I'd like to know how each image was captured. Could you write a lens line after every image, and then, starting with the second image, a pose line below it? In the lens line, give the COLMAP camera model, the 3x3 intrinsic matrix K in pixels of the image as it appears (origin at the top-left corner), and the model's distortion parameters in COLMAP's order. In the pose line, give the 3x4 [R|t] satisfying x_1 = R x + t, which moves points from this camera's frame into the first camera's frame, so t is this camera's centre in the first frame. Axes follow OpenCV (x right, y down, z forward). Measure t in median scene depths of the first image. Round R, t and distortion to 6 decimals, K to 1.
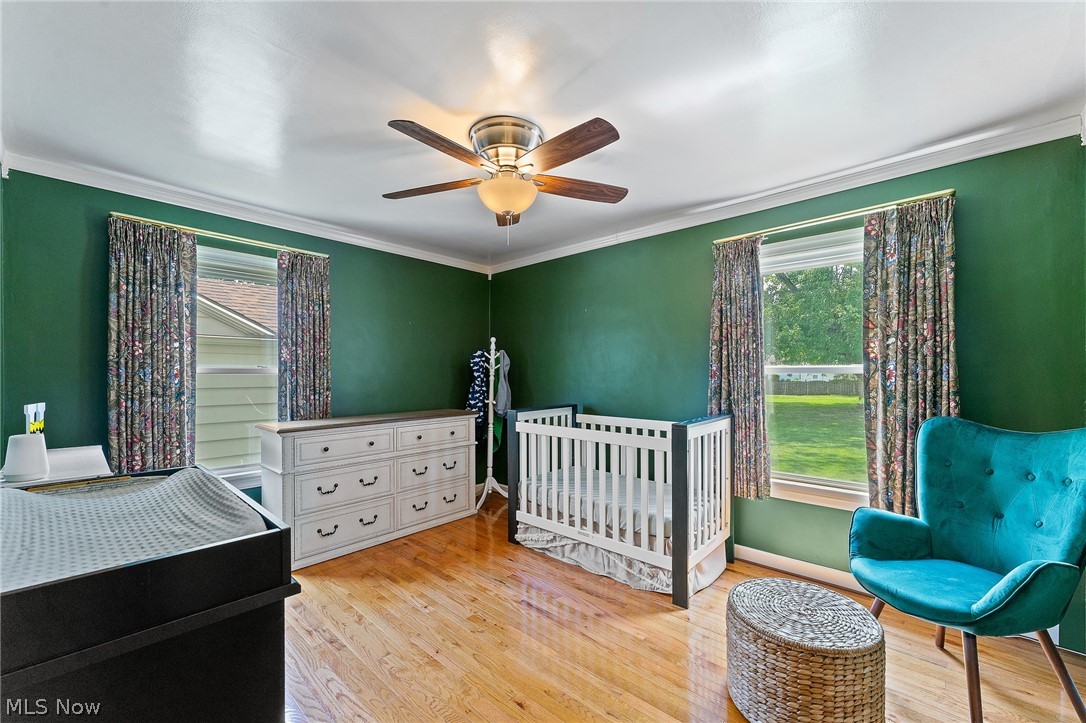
lens RADIAL K [[429.6, 0, 543.6], [0, 429.6, 368.2], [0, 0, 1]] dist [-0.001970, -0.000252]
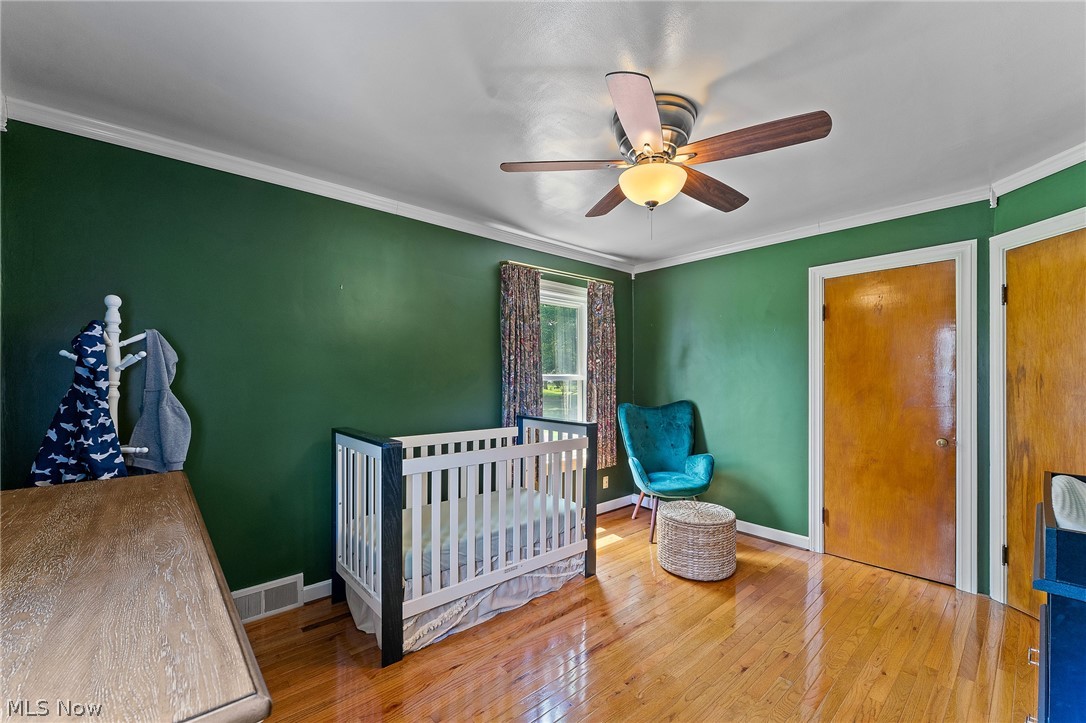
lens RADIAL K [[429.6, 0, 555.3], [0, 429.6, 380.3], [0, 0, 1]] dist [-0.001970, -0.000252]
pose [[0.112281, 0.002005, 0.993674, -0.702998], [-0.006027, 0.999981, -0.001336, 0.011743], [-0.993658, -0.005838, 0.112291, 0.775103]]
